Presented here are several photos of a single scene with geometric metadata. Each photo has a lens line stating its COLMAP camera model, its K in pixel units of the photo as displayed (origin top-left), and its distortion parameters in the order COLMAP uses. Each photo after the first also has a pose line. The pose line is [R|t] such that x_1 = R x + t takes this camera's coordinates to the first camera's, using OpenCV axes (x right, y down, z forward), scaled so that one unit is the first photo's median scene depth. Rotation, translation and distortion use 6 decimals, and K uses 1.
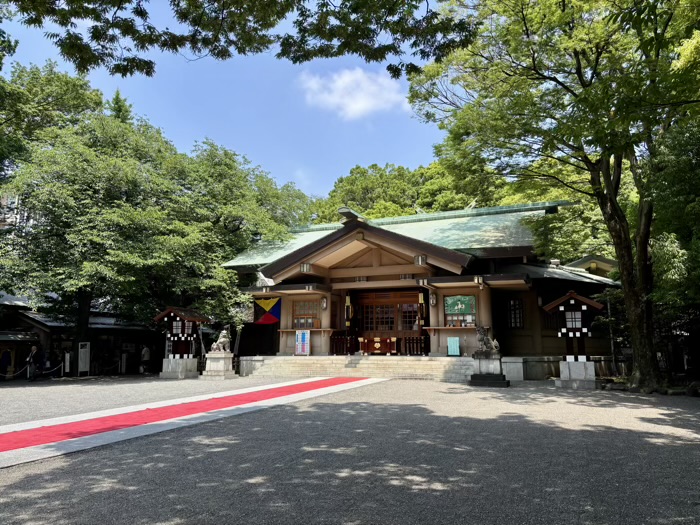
lens RADIAL K [[537.4, 0, 362.6], [0, 537.4, 257.2], [0, 0, 1]] dist [0.046122, -0.014001]
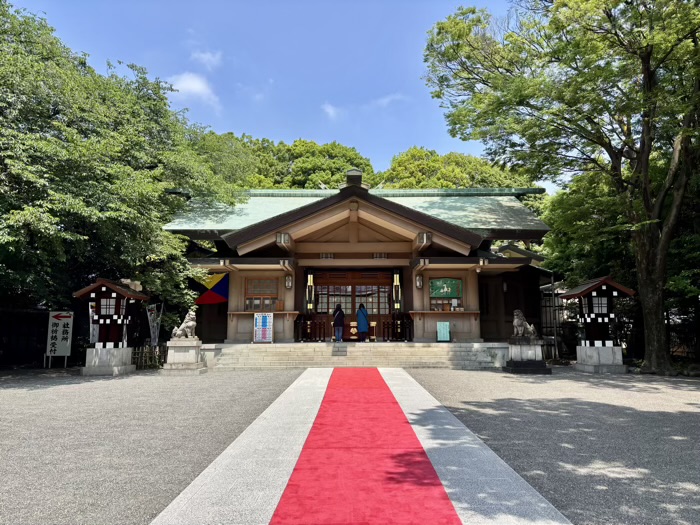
lens RADIAL K [[537.4, 0, 359.0], [0, 537.4, 266.1], [0, 0, 1]] dist [0.046122, -0.014001]
pose [[0.924435, 0.045610, 0.378603, -0.313583], [-0.061586, 0.997645, 0.030189, 0.030176], [-0.376334, -0.051224, 0.925067, 0.182119]]
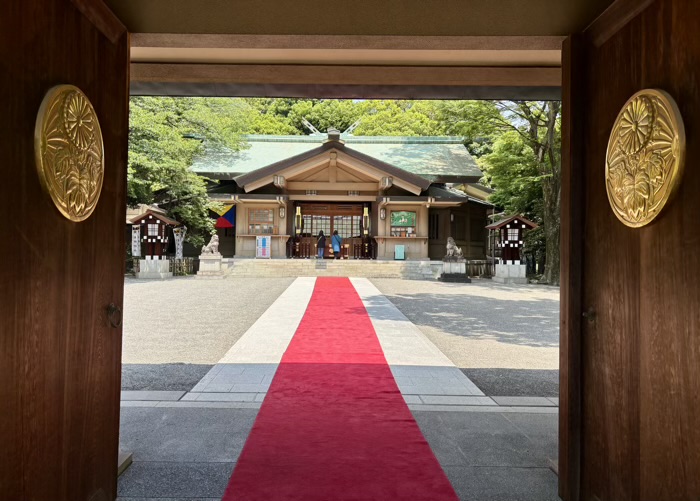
lens RADIAL K [[558.7, 0, 333.5], [0, 558.7, 251.3], [0, 0, 1]] dist [0.124689, 0.000985]
pose [[0.926078, 0.014791, 0.377042, -0.436825], [-0.077273, 0.985488, 0.151136, -0.018735], [-0.369335, -0.169099, 0.913782, -0.115004]]
